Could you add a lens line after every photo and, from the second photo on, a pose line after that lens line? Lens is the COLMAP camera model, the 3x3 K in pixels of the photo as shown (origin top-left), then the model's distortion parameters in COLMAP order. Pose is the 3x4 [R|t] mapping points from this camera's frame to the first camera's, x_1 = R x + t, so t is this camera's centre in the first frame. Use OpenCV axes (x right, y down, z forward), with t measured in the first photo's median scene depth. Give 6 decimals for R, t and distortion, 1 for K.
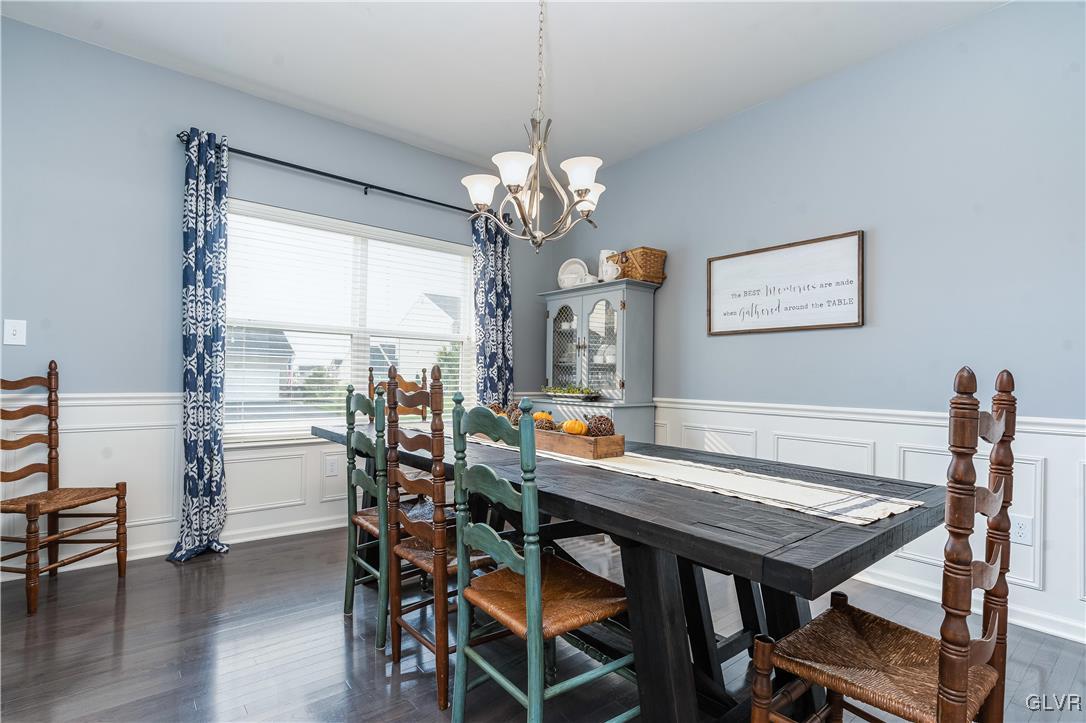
lens RADIAL K [[564.1, 0, 543.6], [0, 564.1, 380.0], [0, 0, 1]] dist [0.000549, 0.000025]
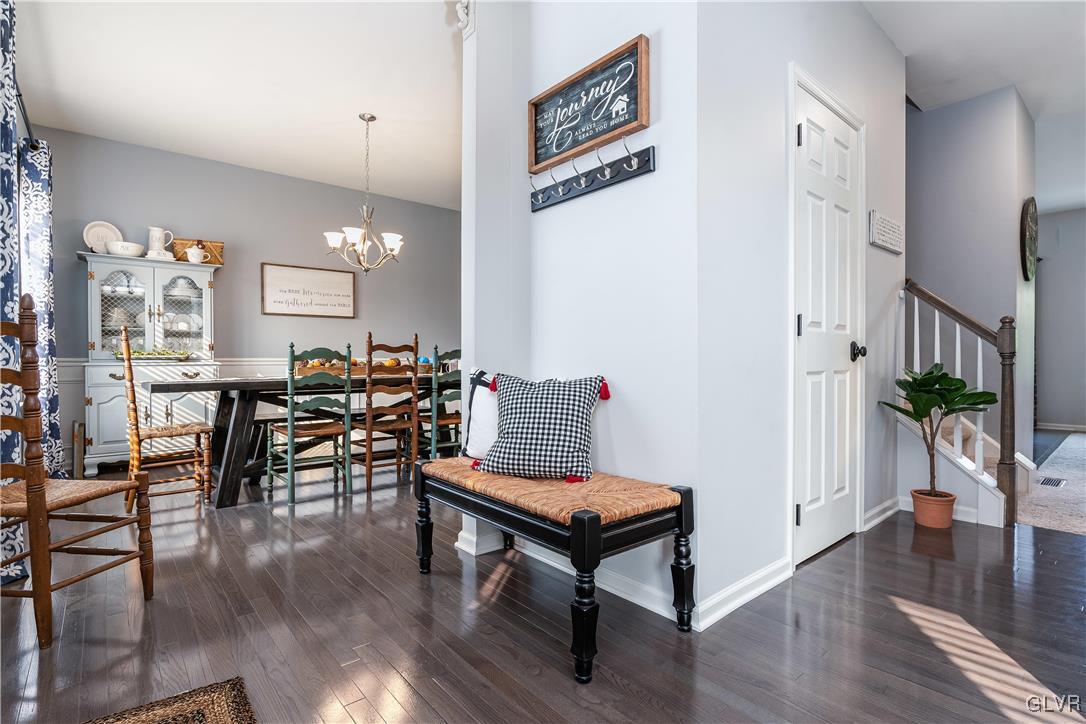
lens RADIAL K [[501.9, 0, 549.0], [0, 501.9, 364.0], [0, 0, 1]] dist [0.000215, 0.000104]
pose [[-0.049270, -0.028571, 0.998377, -1.072251], [0.004122, 0.999576, 0.028809, 0.017040], [-0.998777, 0.005535, -0.049131, 0.310653]]
